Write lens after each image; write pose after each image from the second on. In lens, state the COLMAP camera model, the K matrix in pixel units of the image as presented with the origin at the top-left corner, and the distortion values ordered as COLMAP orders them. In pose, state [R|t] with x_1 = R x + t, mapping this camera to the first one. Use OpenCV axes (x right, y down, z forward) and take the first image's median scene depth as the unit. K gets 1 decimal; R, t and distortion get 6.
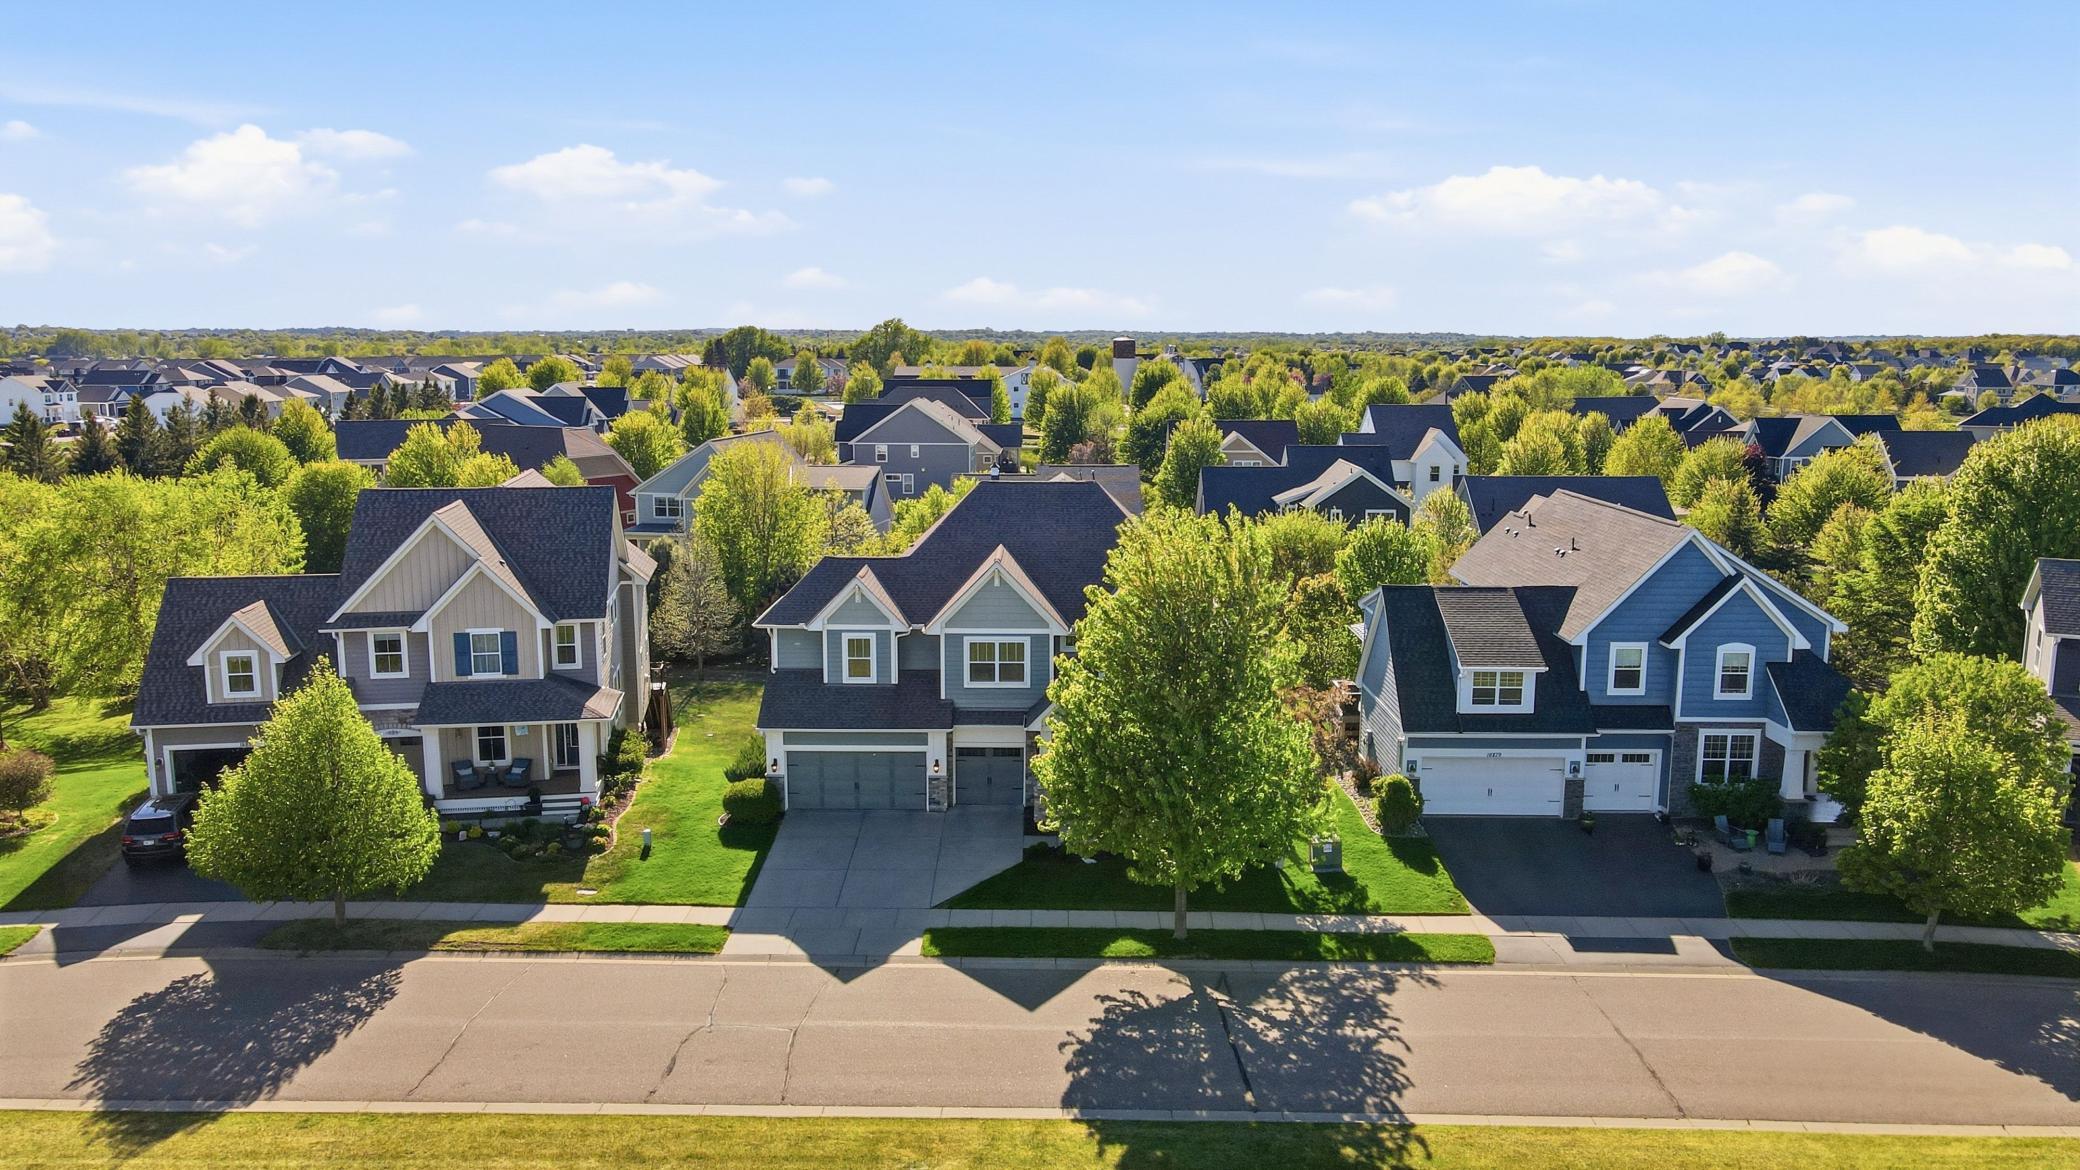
lens RADIAL K [[1486.7, 0, 1040.0], [0, 1486.7, 585.0], [0, 0, 1]] dist [0.003368, 0.002410]
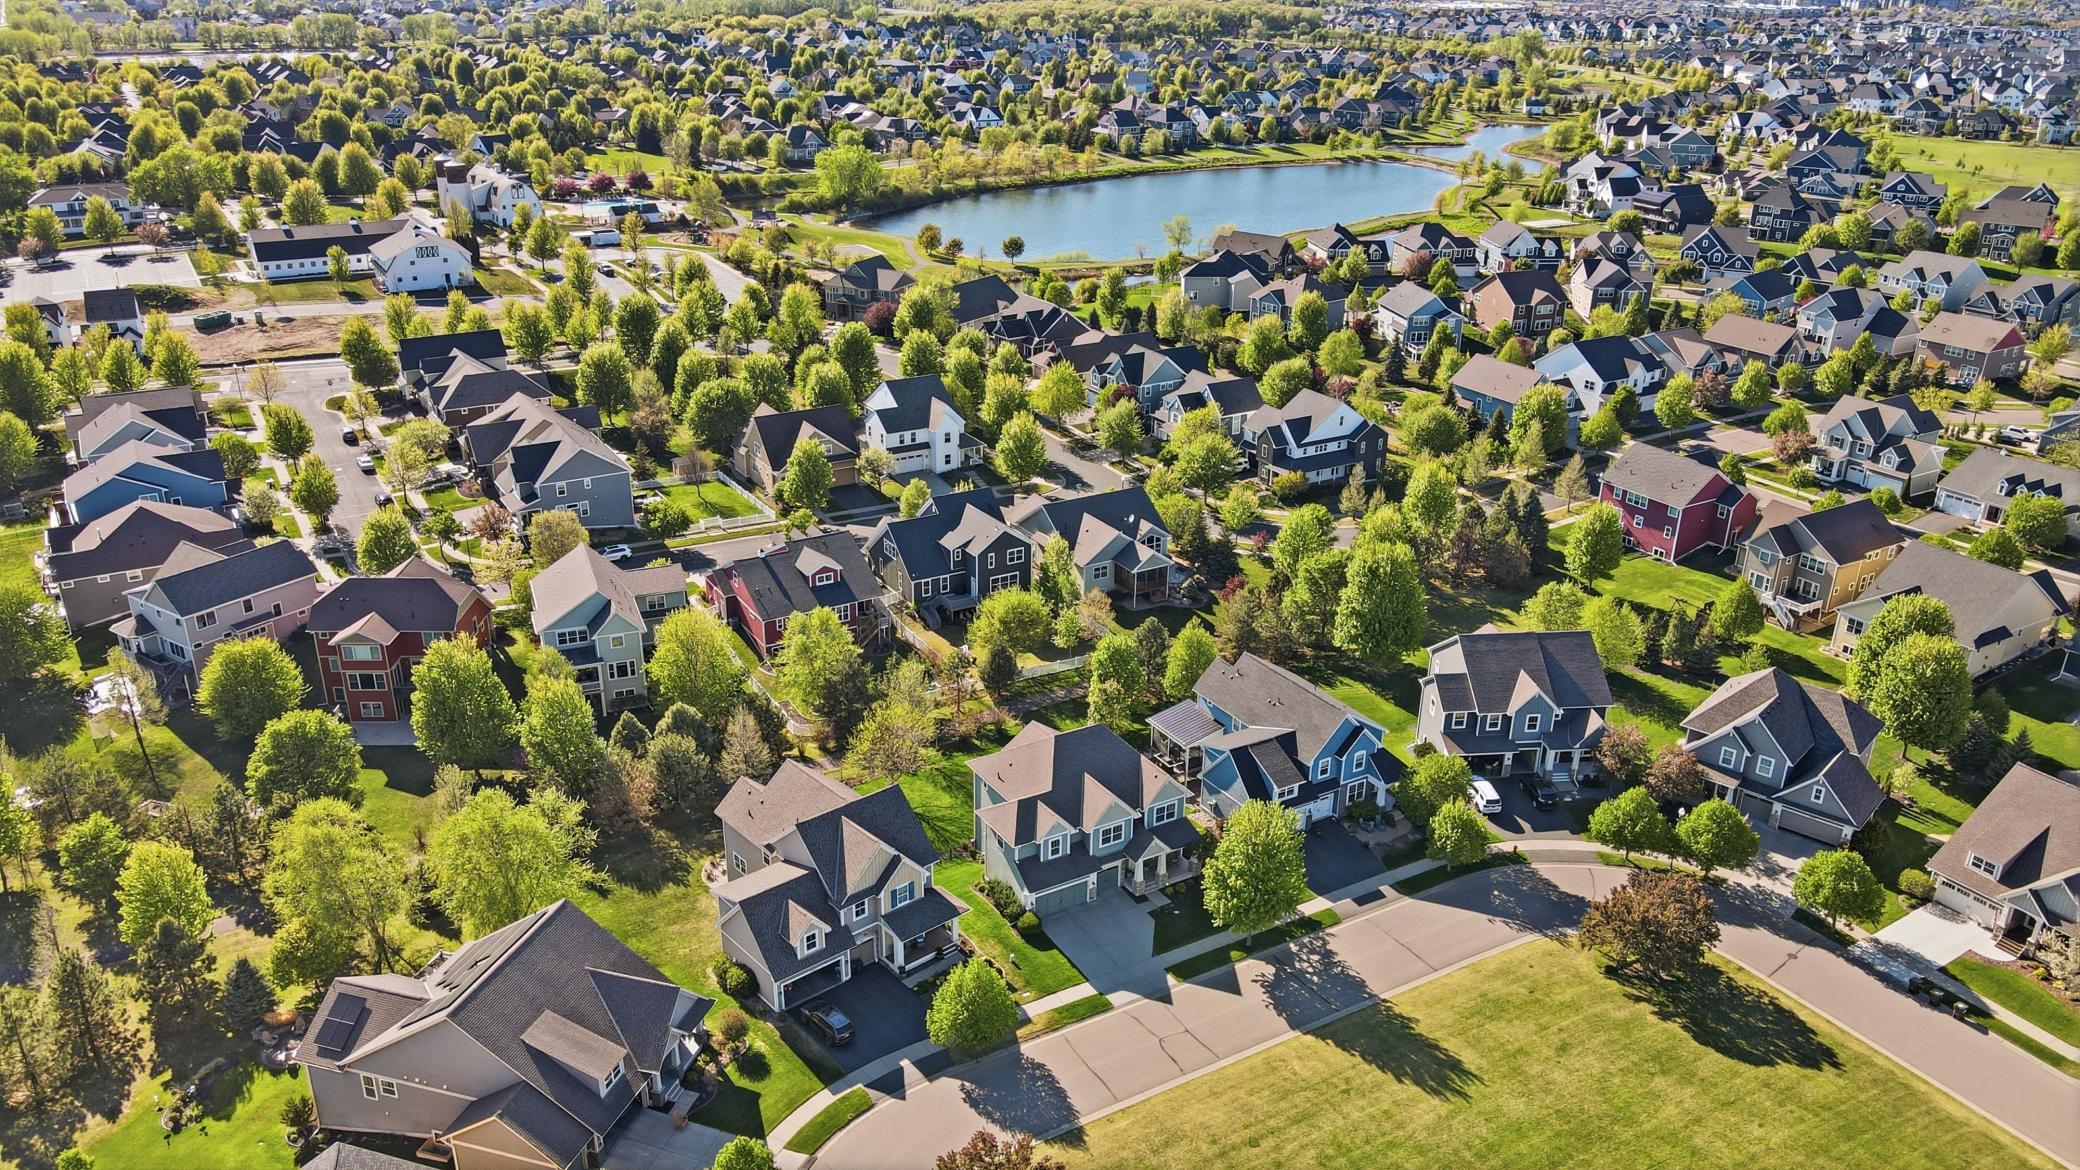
lens RADIAL K [[1486.7, 0, 1040.0], [0, 1486.7, 585.0], [0, 0, 1]] dist [0.003368, 0.002410]
pose [[0.864203, -0.192312, 0.464940, -1.342725], [0.089990, 0.968249, 0.233227, -1.045007], [-0.495030, -0.159716, 0.854070, -1.006116]]
